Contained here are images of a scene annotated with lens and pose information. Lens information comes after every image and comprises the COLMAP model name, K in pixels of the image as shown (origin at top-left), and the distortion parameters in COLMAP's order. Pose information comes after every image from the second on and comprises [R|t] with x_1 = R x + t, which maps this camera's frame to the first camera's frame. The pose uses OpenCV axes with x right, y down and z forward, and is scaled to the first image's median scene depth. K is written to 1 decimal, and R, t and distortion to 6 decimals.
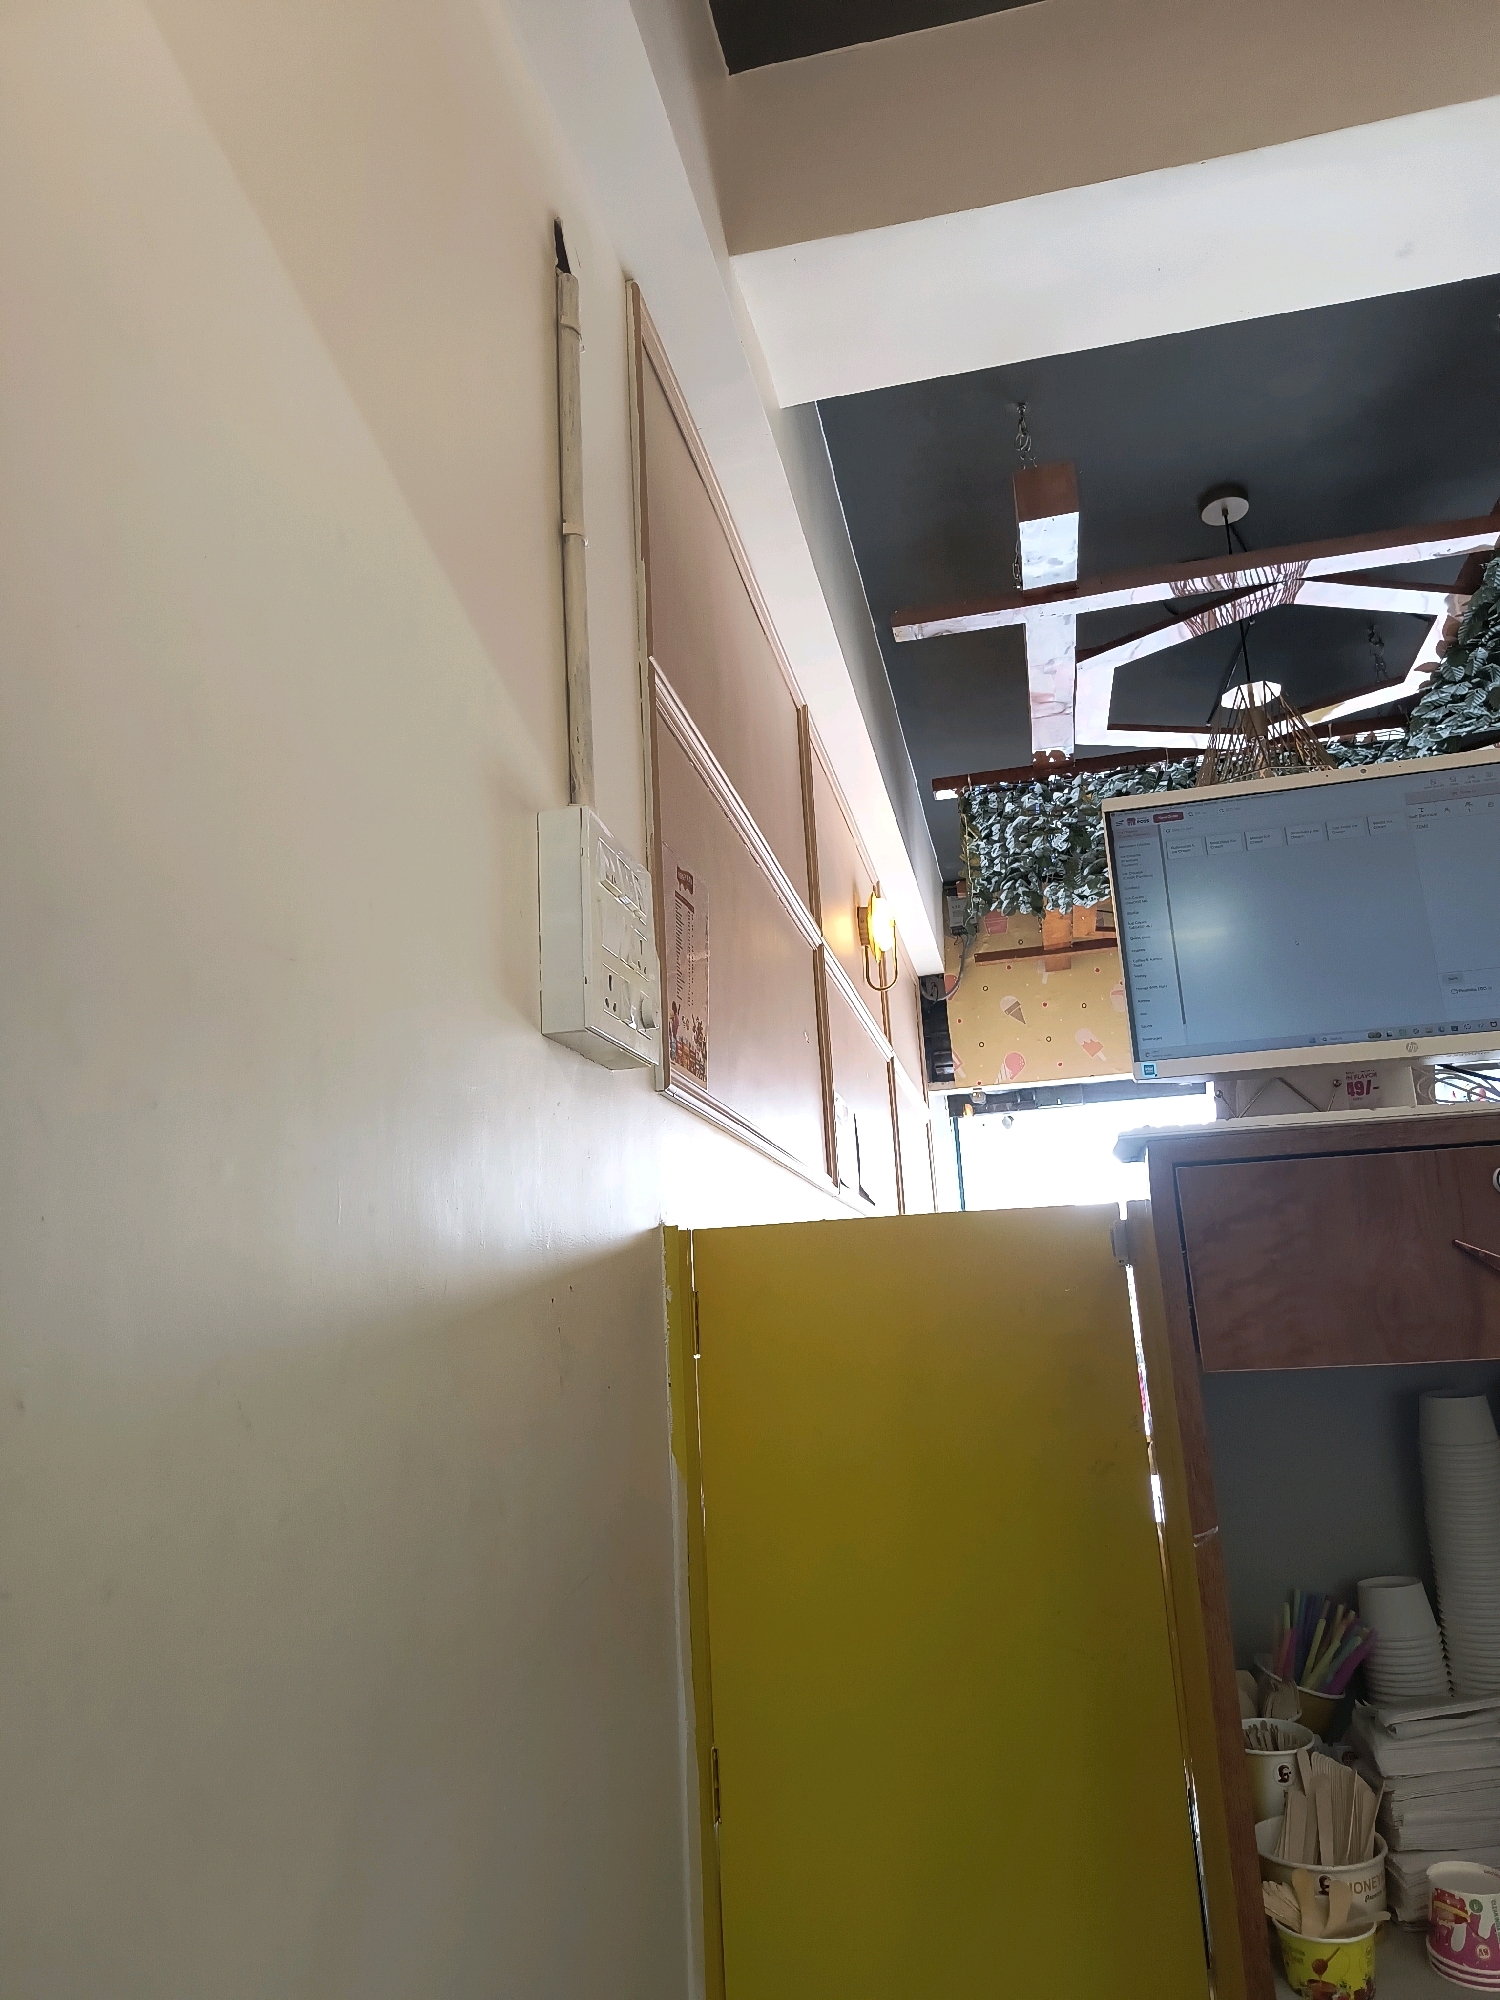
lens RADIAL K [[1364.8, 0, 750.4], [0, 1364.8, 1031.4], [0, 0, 1]] dist [0.001185, -0.004051]
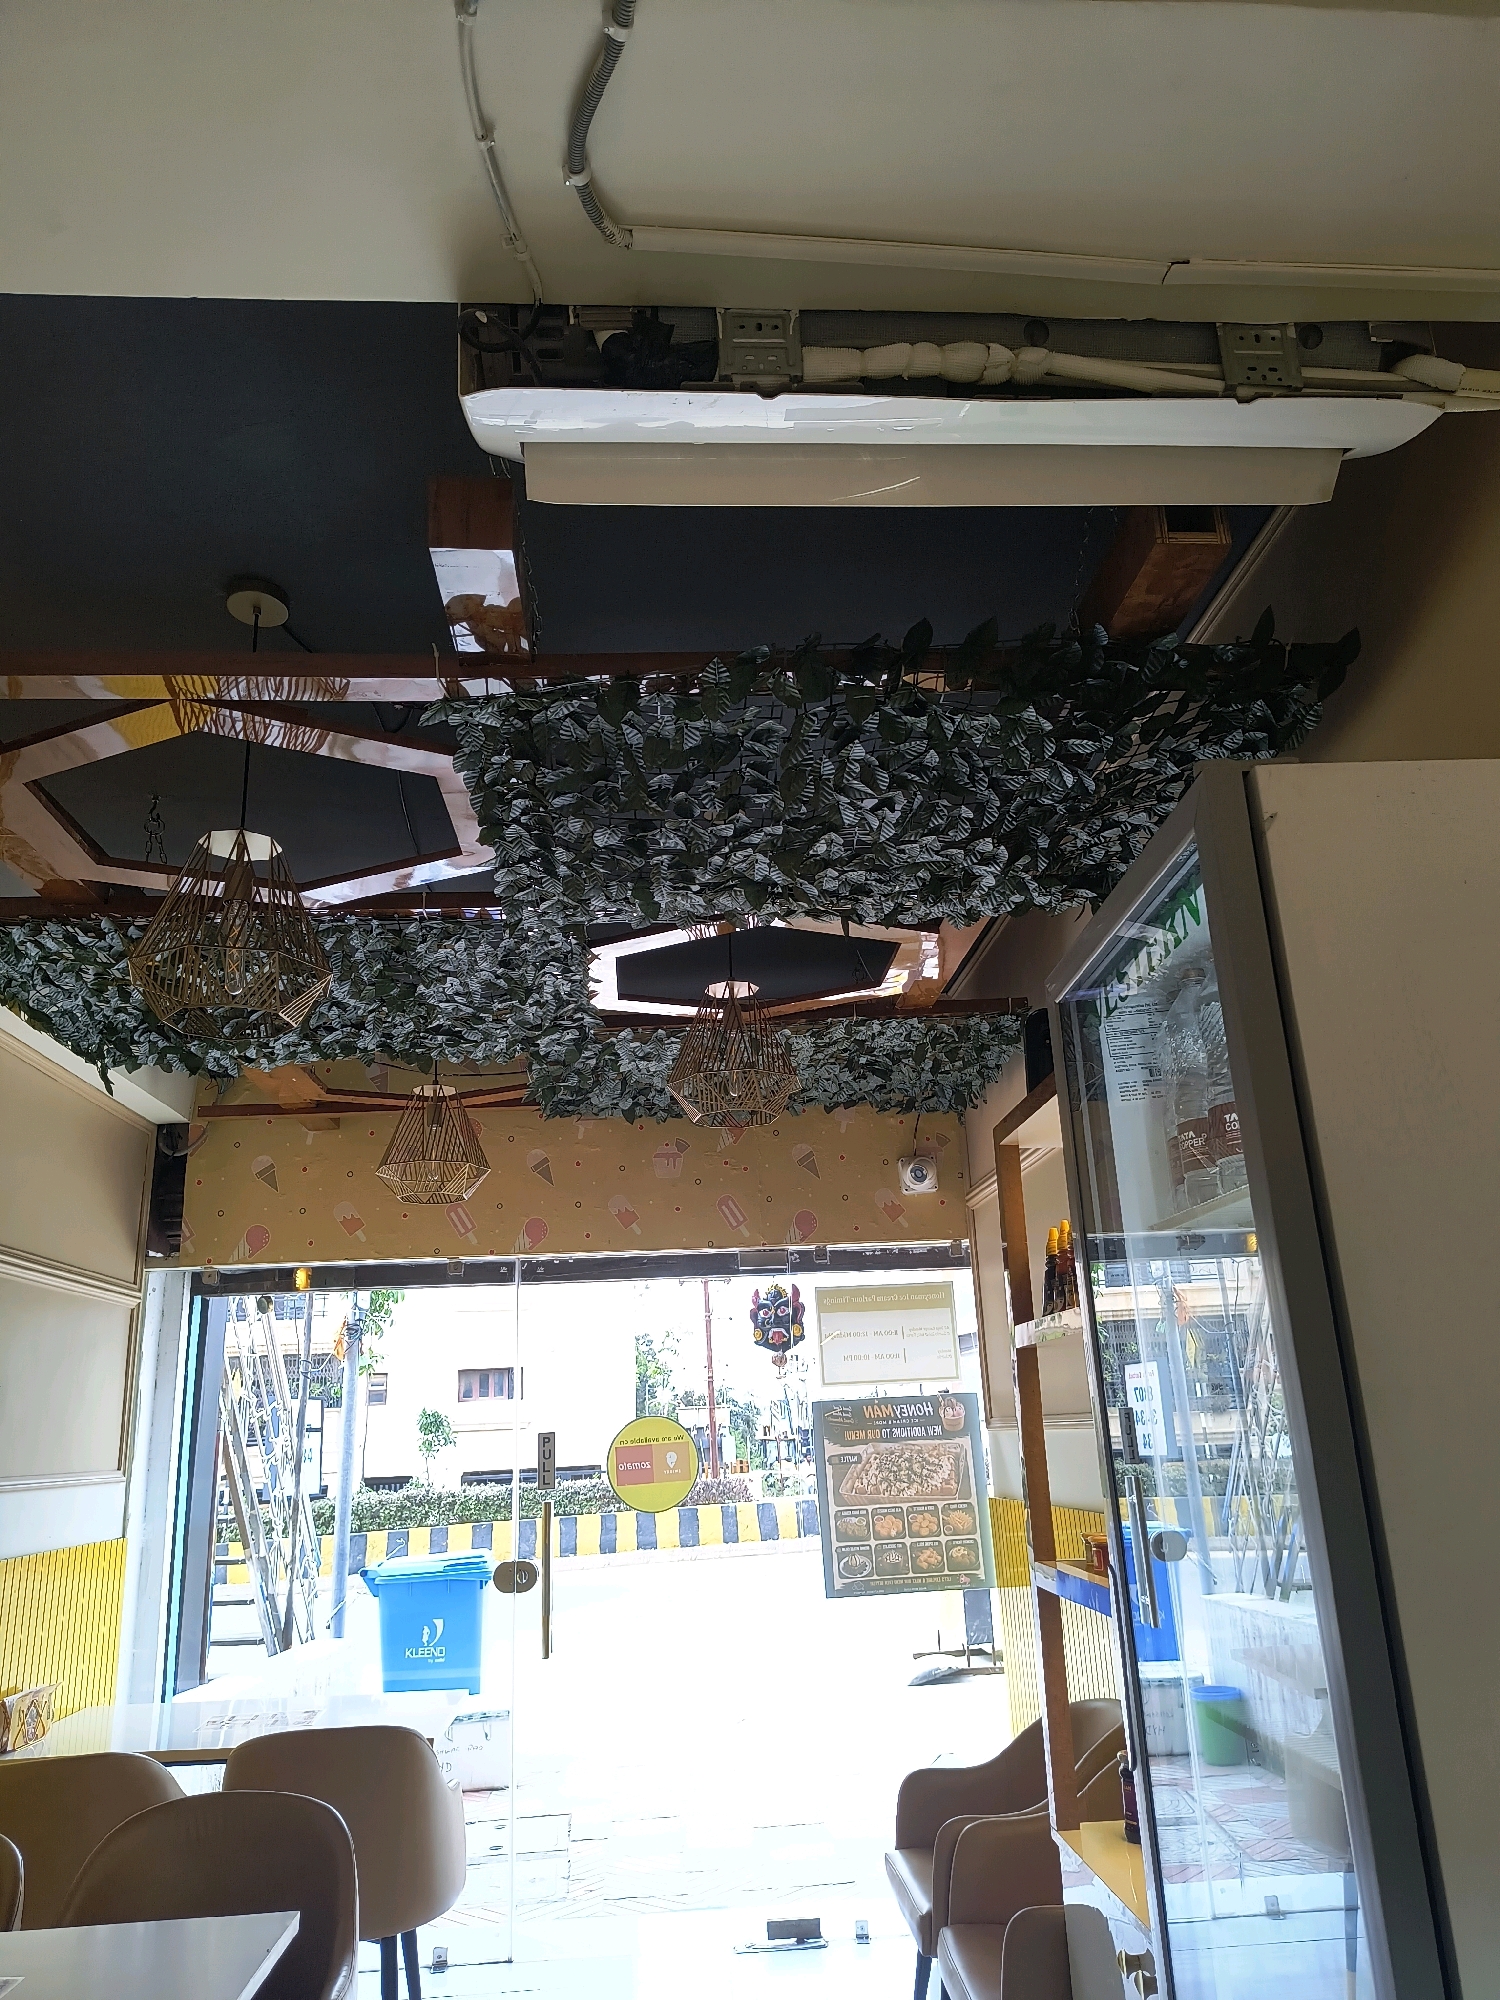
lens RADIAL K [[1357.2, 0, 760.7], [0, 1357.2, 1006.3], [0, 0, 1]] dist [0.038786, -0.056580]
pose [[0.957916, 0.095970, 0.270530, 0.463846], [-0.071576, 0.992544, -0.098659, -0.106353], [-0.277981, 0.075144, 0.957643, 0.203622]]
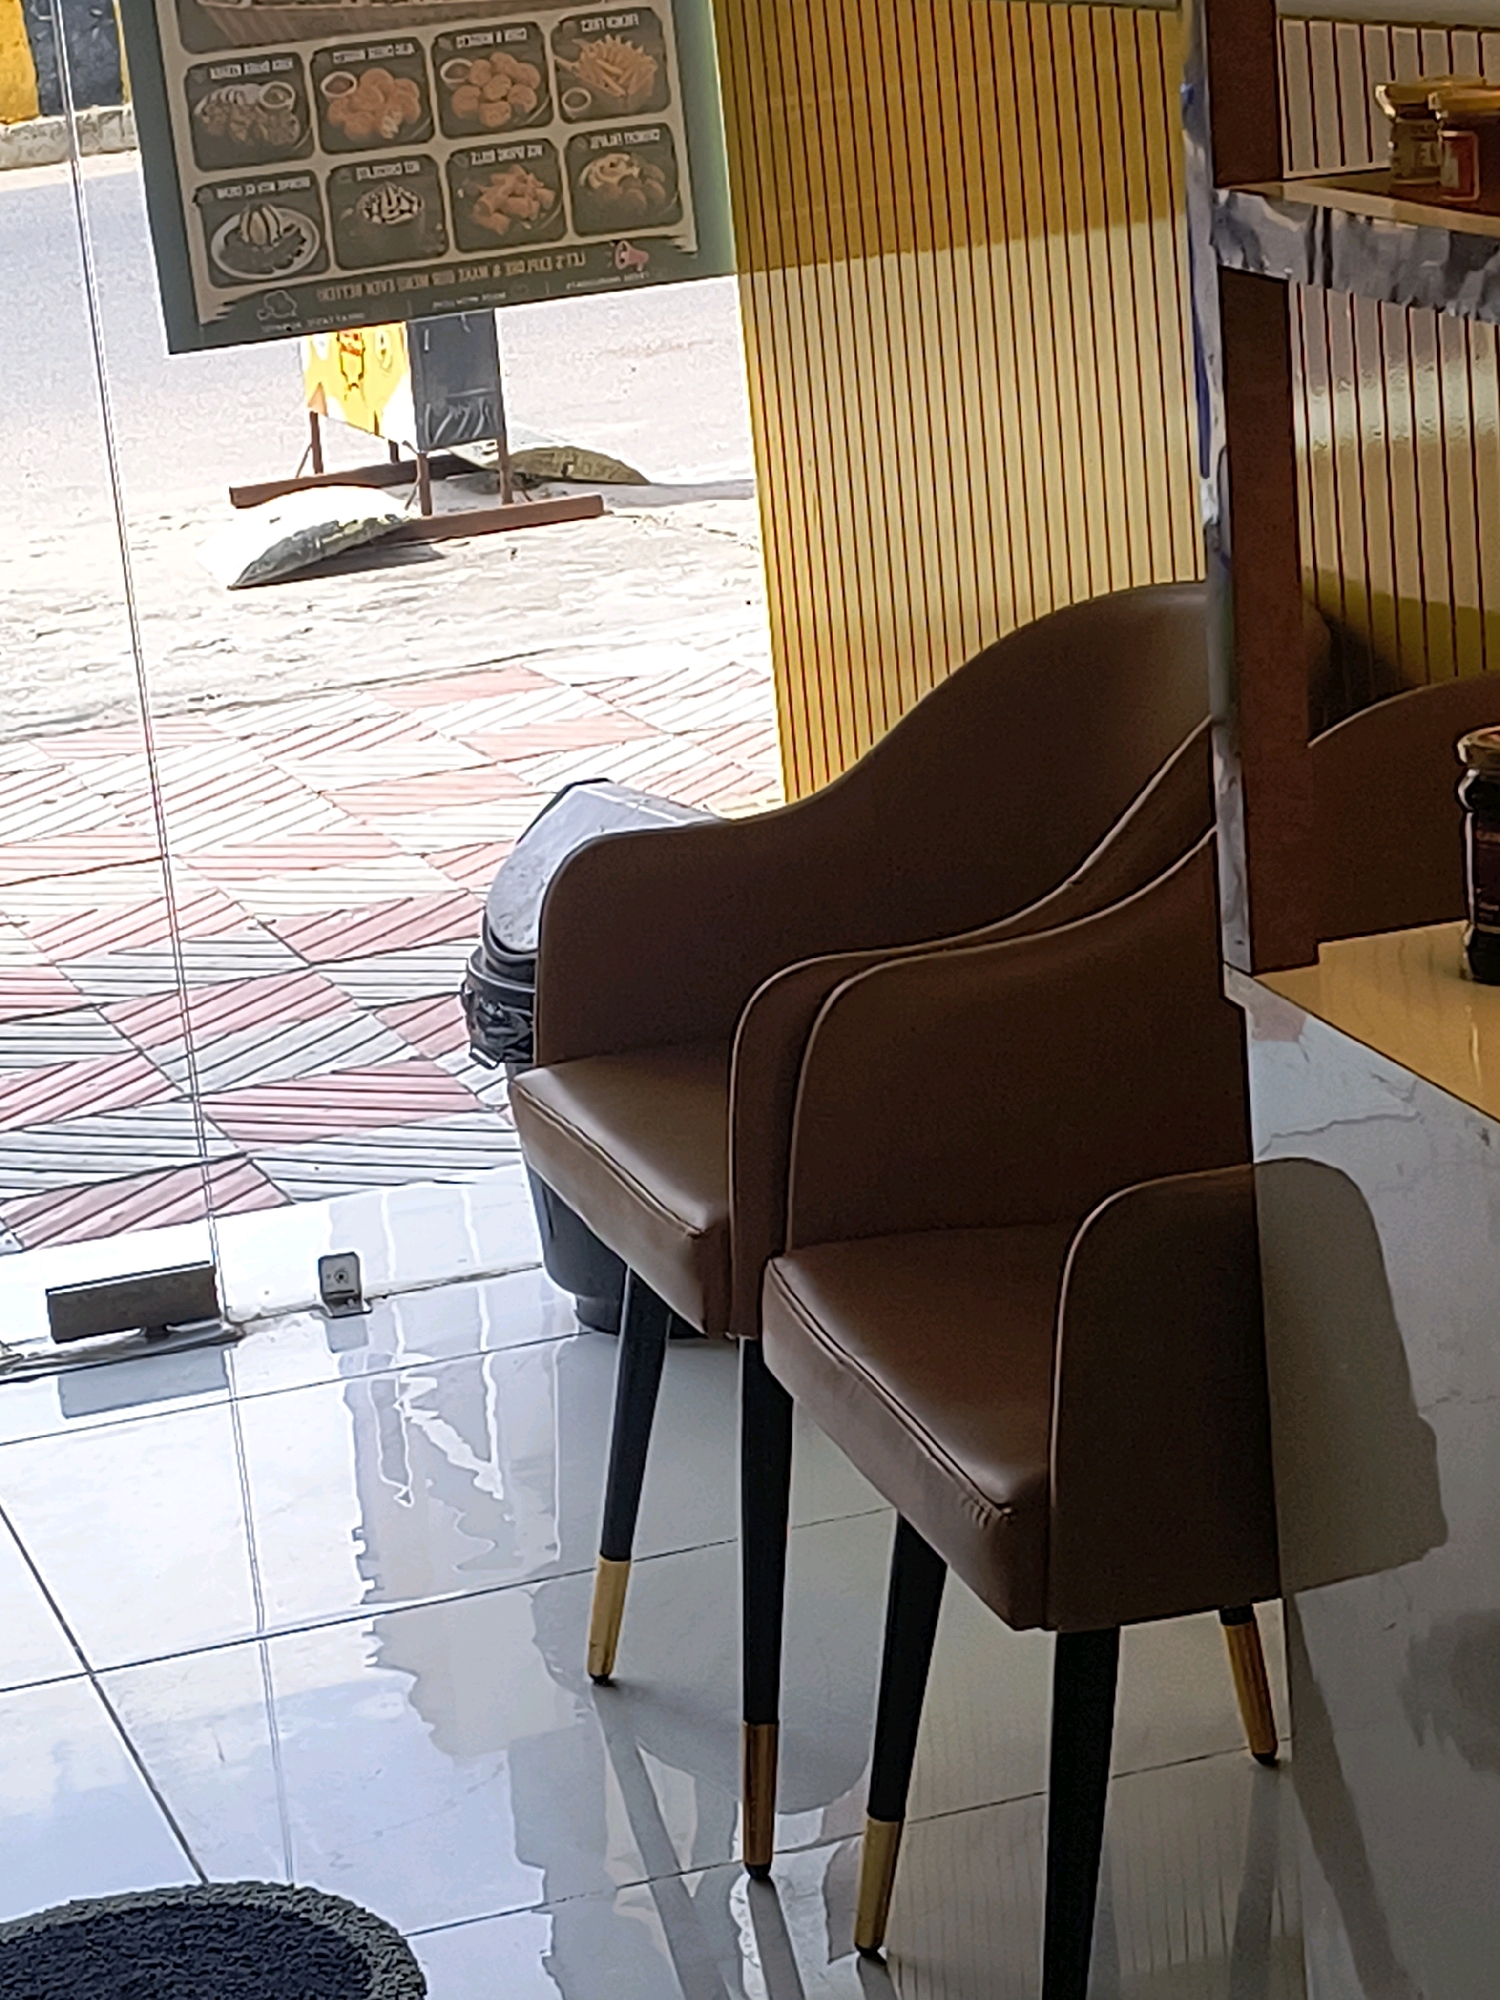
lens RADIAL K [[4884.6, 0, 750.0], [0, 4884.6, 1000.0], [0, 0, 1]] dist [0.092878, -0.219082]
pose [[0.859218, -0.158752, 0.486357, 0.365137], [-0.069194, 0.905846, 0.417918, -0.094333], [-0.506909, -0.392736, 0.767334, 0.290333]]
